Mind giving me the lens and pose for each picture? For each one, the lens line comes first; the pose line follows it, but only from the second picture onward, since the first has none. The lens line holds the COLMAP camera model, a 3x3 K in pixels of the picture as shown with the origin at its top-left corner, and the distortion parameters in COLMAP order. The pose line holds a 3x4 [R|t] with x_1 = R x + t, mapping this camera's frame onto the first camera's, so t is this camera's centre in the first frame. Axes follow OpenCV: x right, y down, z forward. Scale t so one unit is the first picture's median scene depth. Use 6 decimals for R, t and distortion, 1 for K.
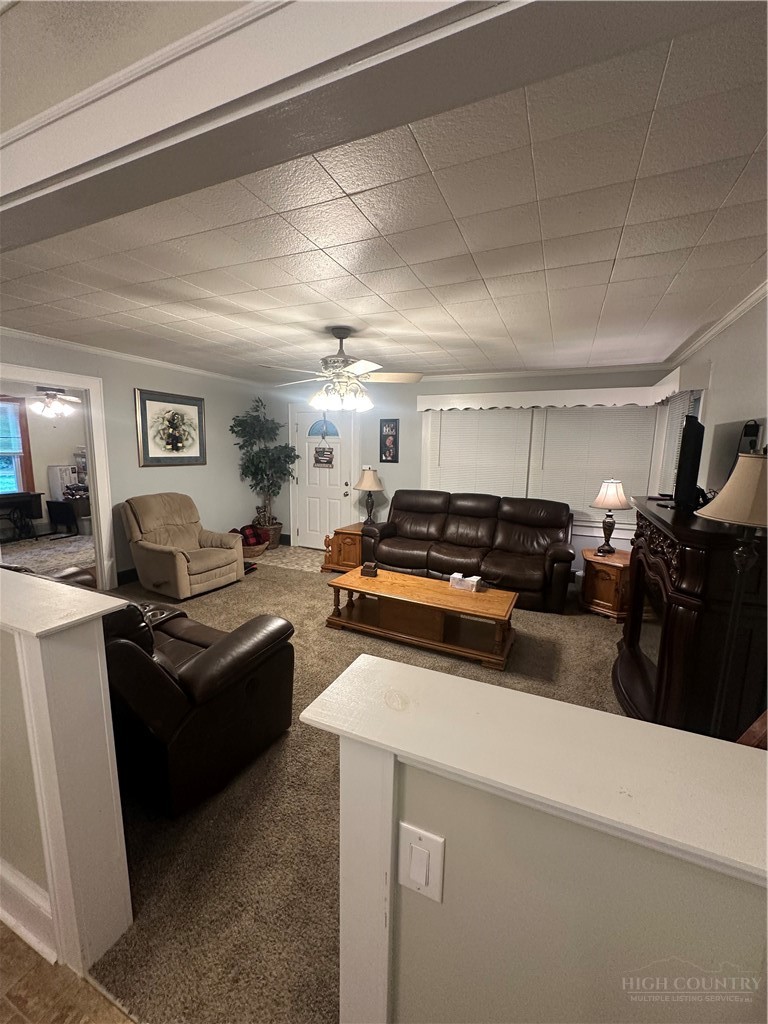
lens RADIAL K [[408.3, 0, 385.1], [0, 408.3, 510.4], [0, 0, 1]] dist [-0.002897, -0.000038]
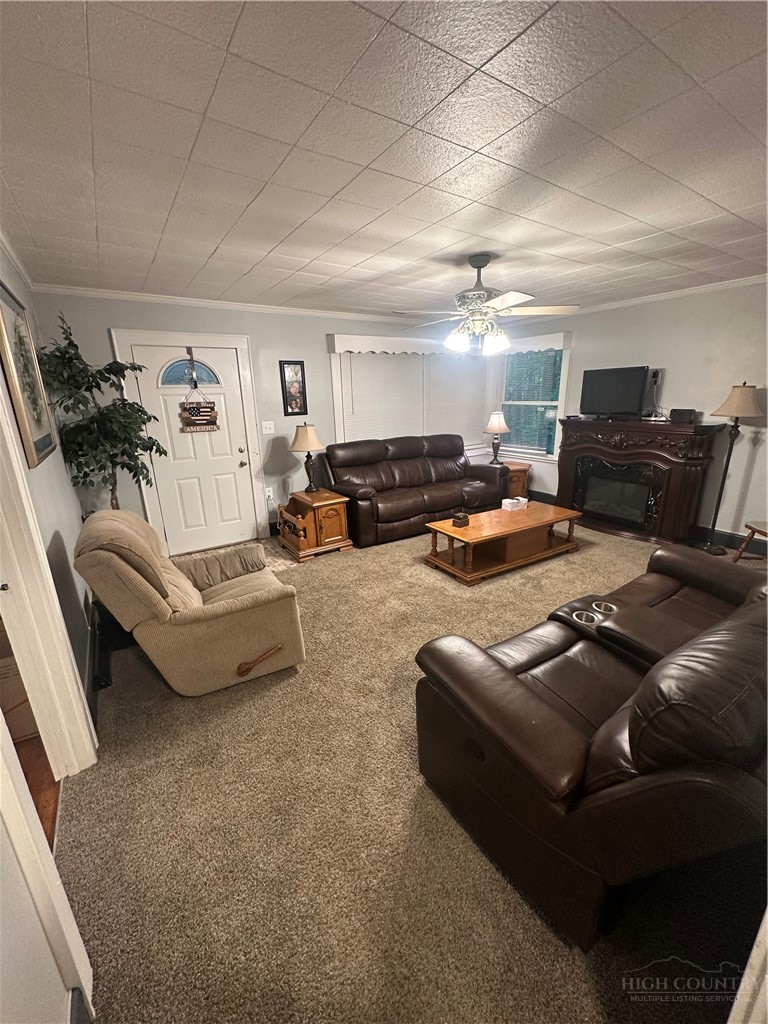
lens RADIAL K [[408.3, 0, 383.8], [0, 408.3, 513.2], [0, 0, 1]] dist [-0.002897, -0.000038]
pose [[0.544909, -0.272516, 0.792975, -0.603822], [0.161941, 0.962110, 0.219360, -0.078715], [-0.822708, 0.008884, 0.568394, 0.383398]]
